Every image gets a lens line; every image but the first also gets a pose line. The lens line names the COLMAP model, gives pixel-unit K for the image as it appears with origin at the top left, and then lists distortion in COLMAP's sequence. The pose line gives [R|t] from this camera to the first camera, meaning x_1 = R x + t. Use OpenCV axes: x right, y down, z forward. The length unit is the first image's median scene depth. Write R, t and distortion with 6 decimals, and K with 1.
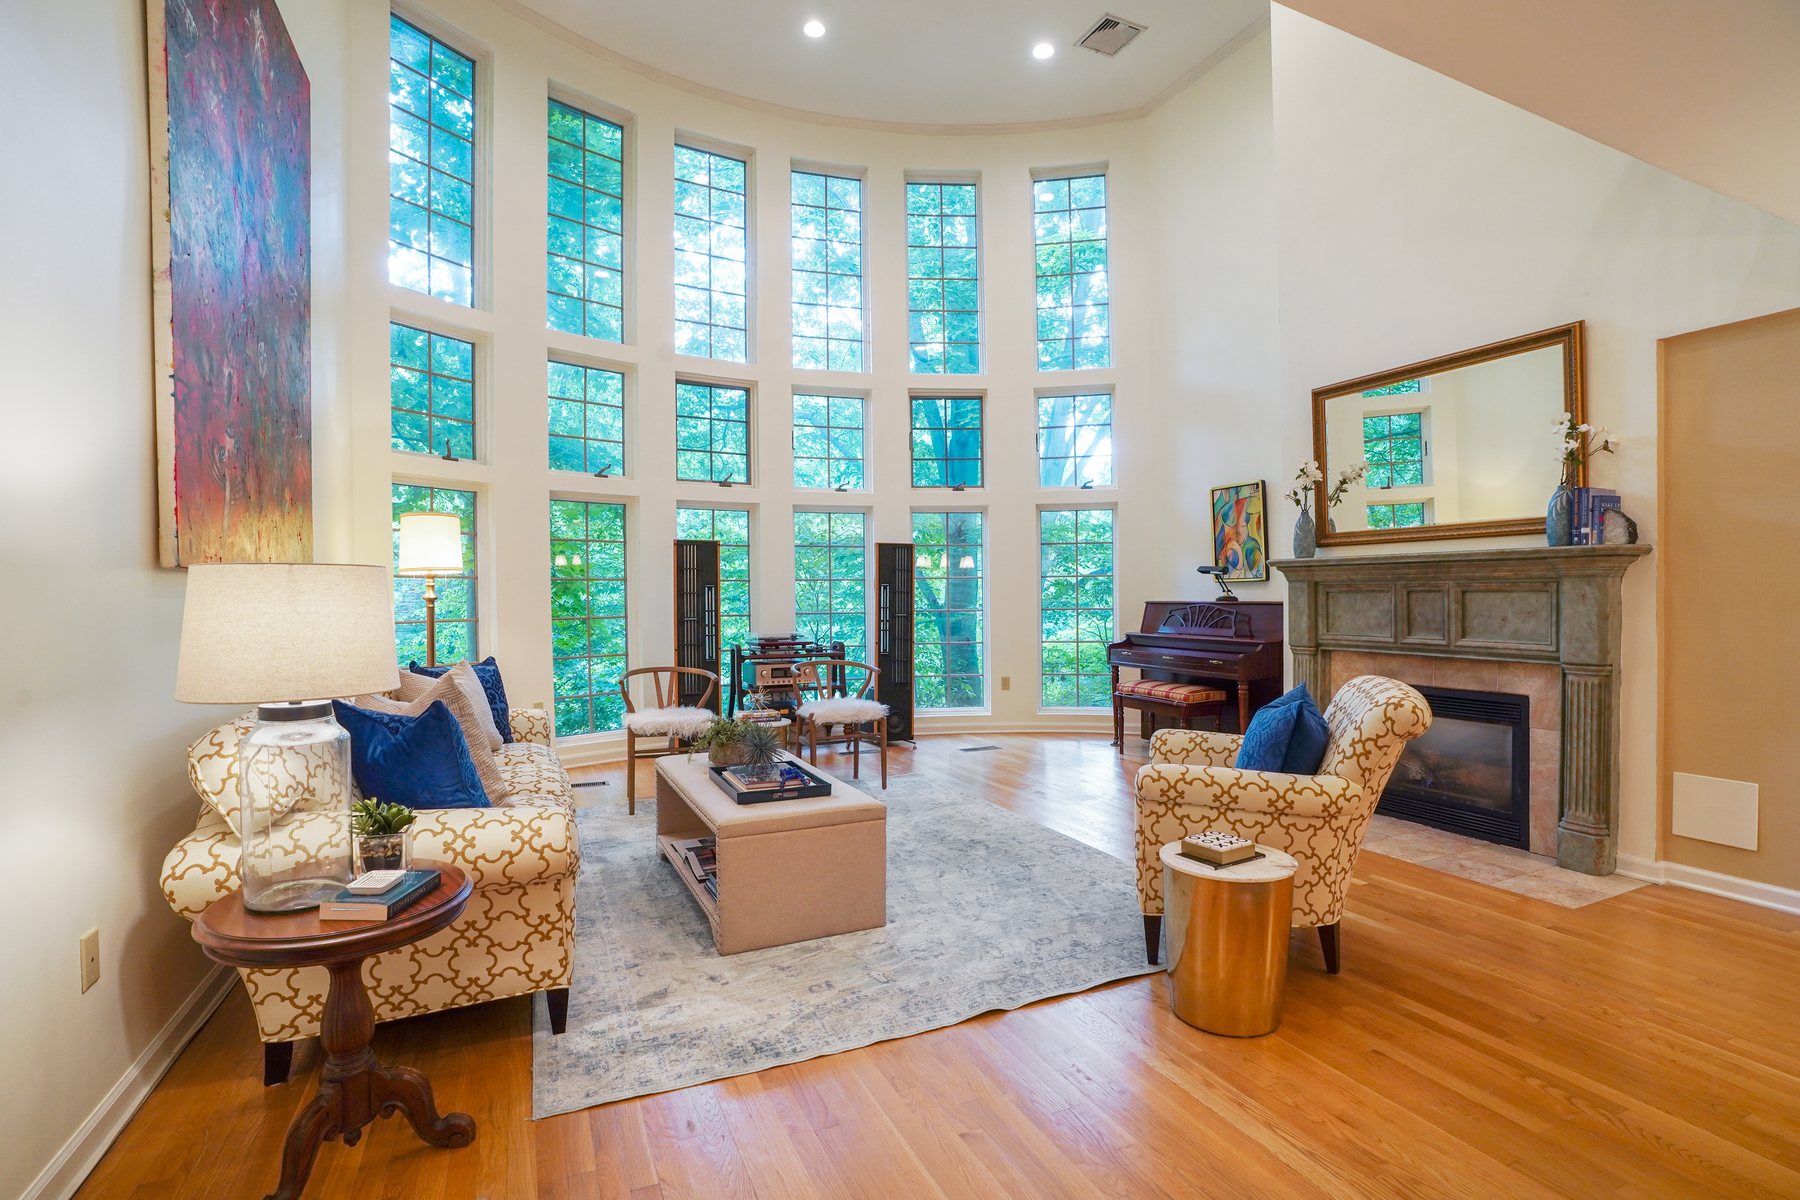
lens RADIAL K [[831.9, 0, 886.6], [0, 831.9, 606.4], [0, 0, 1]] dist [-0.050989, 0.011291]
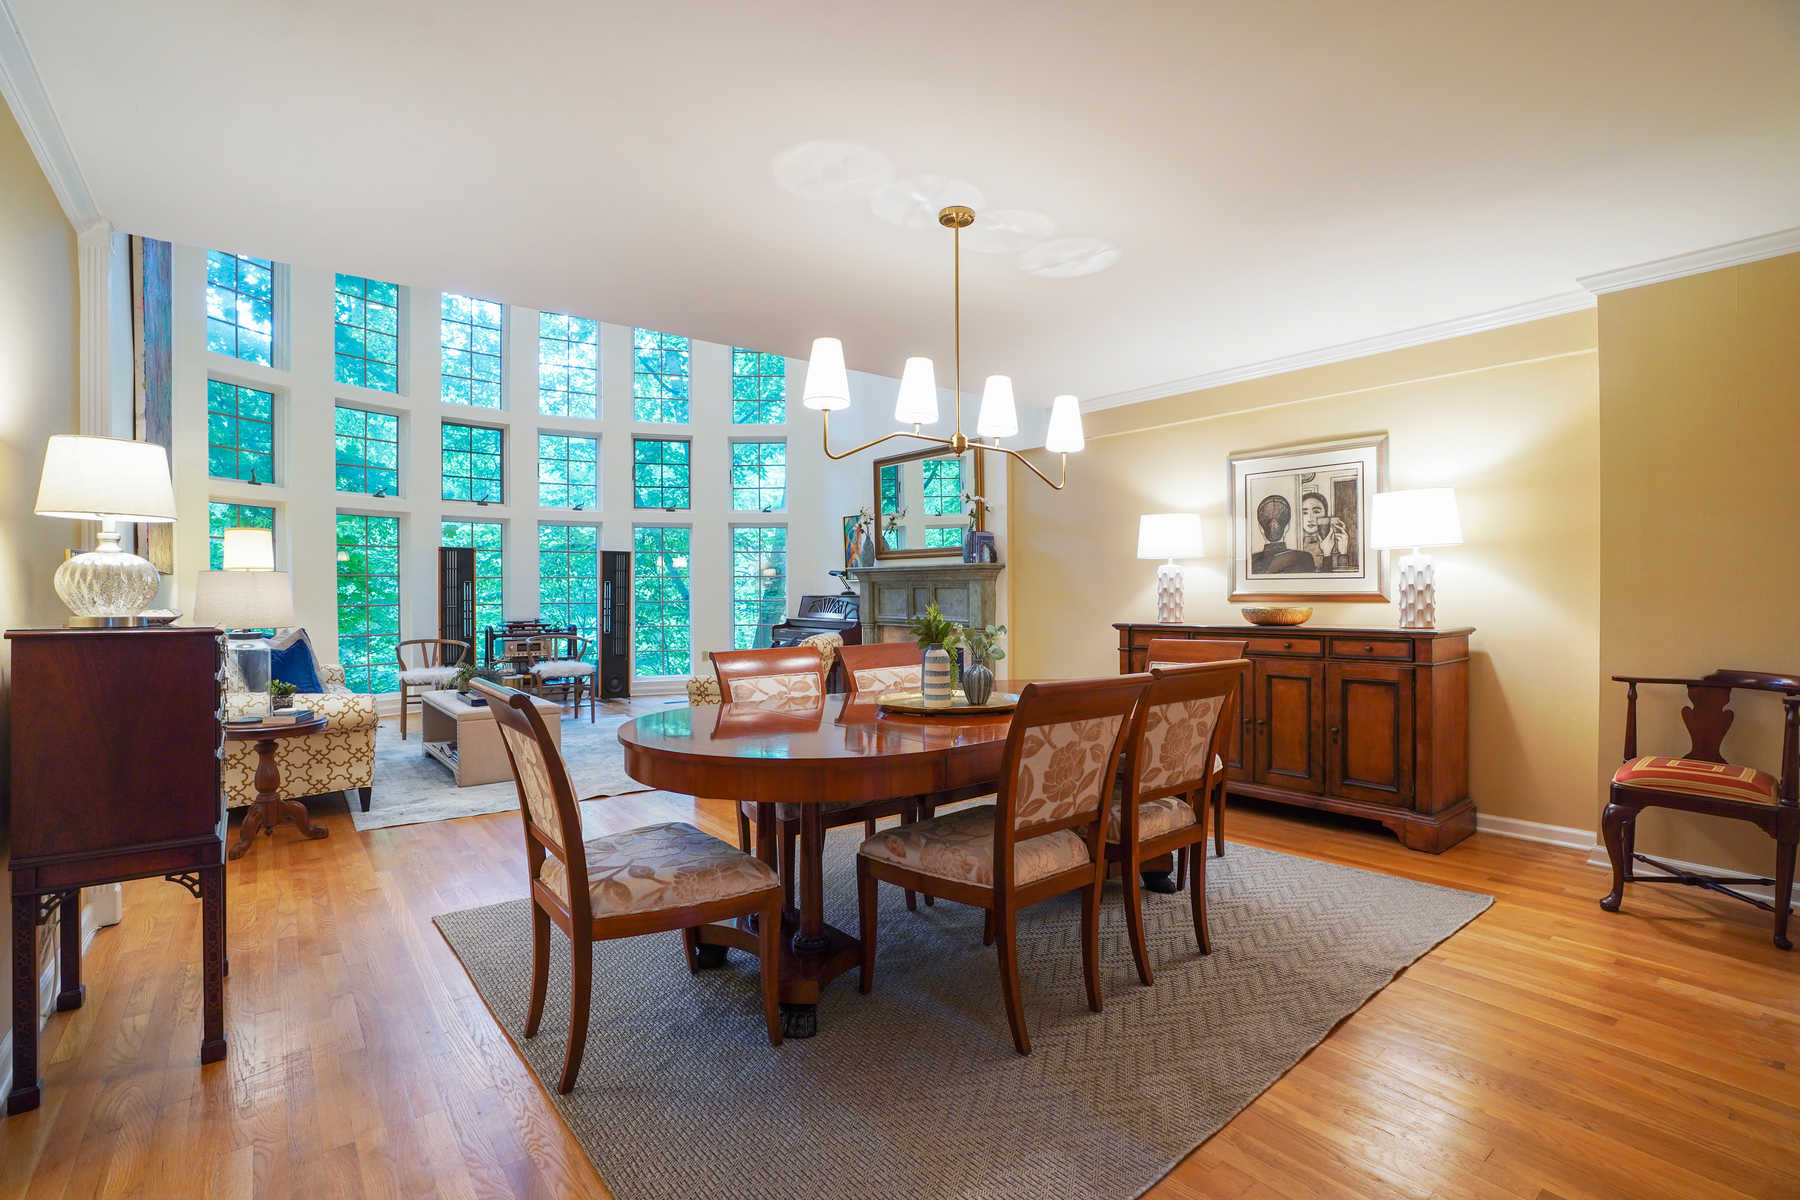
lens RADIAL K [[831.9, 0, 876.6], [0, 831.9, 604.2], [0, 0, 1]] dist [-0.050989, 0.011291]
pose [[0.973990, 0.002498, 0.226577, 0.164881], [-0.002629, 0.999997, 0.000275, 0.012157], [-0.226576, -0.000864, 0.973993, -0.560185]]
